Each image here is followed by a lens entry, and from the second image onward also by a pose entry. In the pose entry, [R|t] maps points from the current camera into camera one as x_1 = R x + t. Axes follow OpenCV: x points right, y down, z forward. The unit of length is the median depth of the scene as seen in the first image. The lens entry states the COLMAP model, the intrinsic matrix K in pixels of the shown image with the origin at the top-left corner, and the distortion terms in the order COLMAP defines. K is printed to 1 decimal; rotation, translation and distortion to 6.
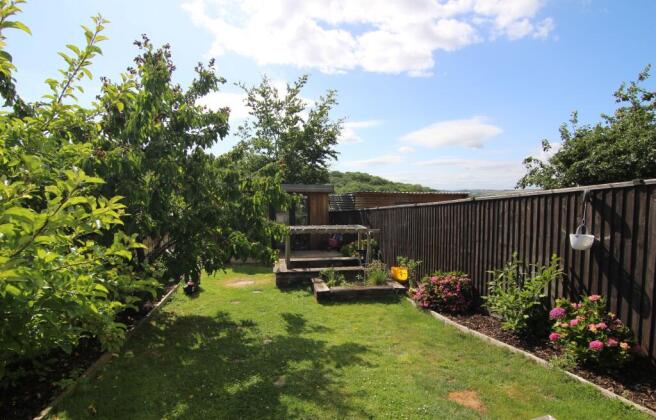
lens RADIAL K [[337.2, 0, 327.8], [0, 337.2, 219.0], [0, 0, 1]] dist [-0.001560, -0.001841]
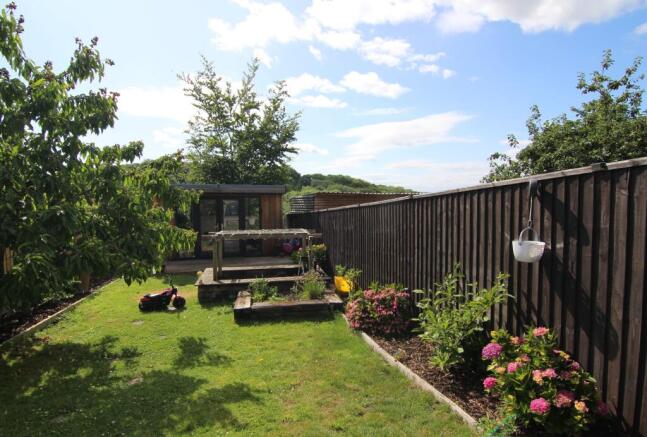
lens RADIAL K [[329.9, 0, 323.5], [0, 329.9, 218.5], [0, 0, 1]] dist [-0.006360, 0.000421]
pose [[0.999837, -0.008140, 0.016119, 0.209943], [0.008304, 0.999914, -0.010146, 0.000367], [-0.016035, 0.010279, 0.999819, 0.202177]]
